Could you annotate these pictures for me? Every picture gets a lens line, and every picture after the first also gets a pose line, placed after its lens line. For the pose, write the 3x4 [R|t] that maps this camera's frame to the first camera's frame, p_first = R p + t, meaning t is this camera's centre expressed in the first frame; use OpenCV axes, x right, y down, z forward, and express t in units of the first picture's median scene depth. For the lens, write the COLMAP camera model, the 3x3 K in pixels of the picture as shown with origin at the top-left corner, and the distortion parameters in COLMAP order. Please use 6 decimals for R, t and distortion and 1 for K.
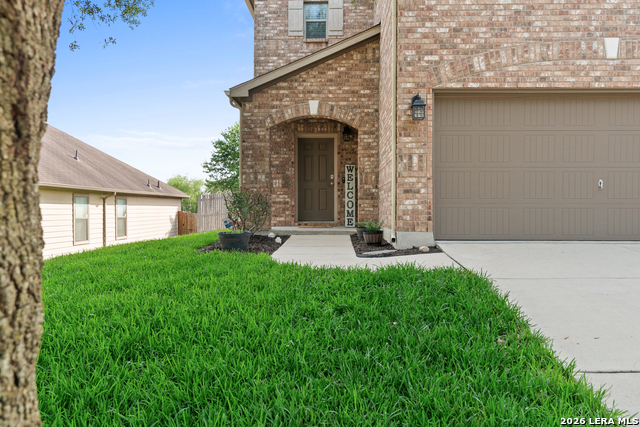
lens RADIAL K [[496.5, 0, 321.8], [0, 496.5, 217.4], [0, 0, 1]] dist [0.002270, -0.011077]
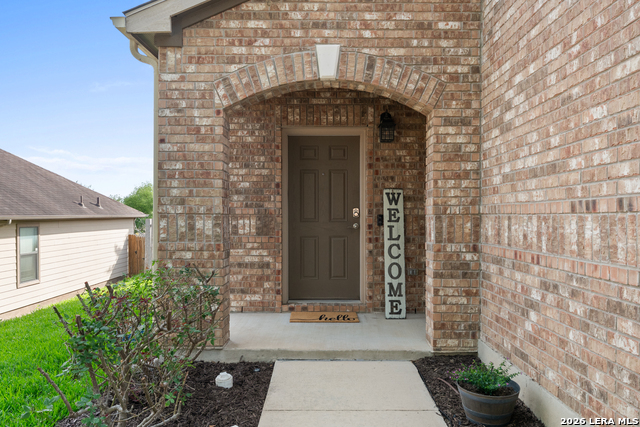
lens RADIAL K [[496.5, 0, 322.8], [0, 496.5, 219.0], [0, 0, 1]] dist [0.002270, -0.011077]
pose [[0.999472, -0.000421, 0.032484, -0.034316], [0.000650, 0.999975, -0.007044, -0.083743], [-0.032480, 0.007061, 0.999447, 0.577637]]
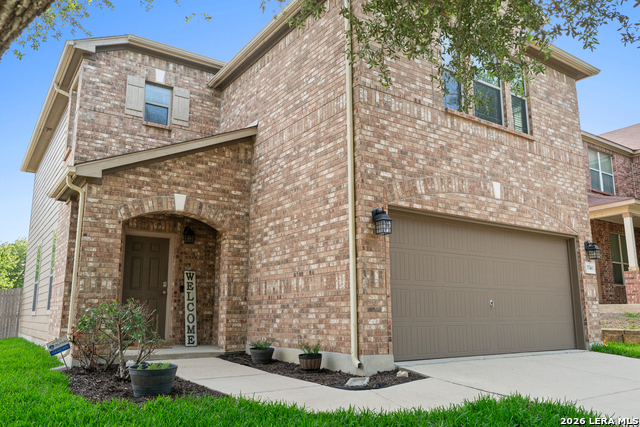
lens RADIAL K [[496.5, 0, 312.2], [0, 496.5, 222.7], [0, 0, 1]] dist [0.002270, -0.011077]
pose [[0.811222, 0.103298, 0.575541, -0.314501], [0.011446, 0.981279, -0.192252, -0.023840], [-0.584626, 0.162547, 0.794853, 0.208340]]
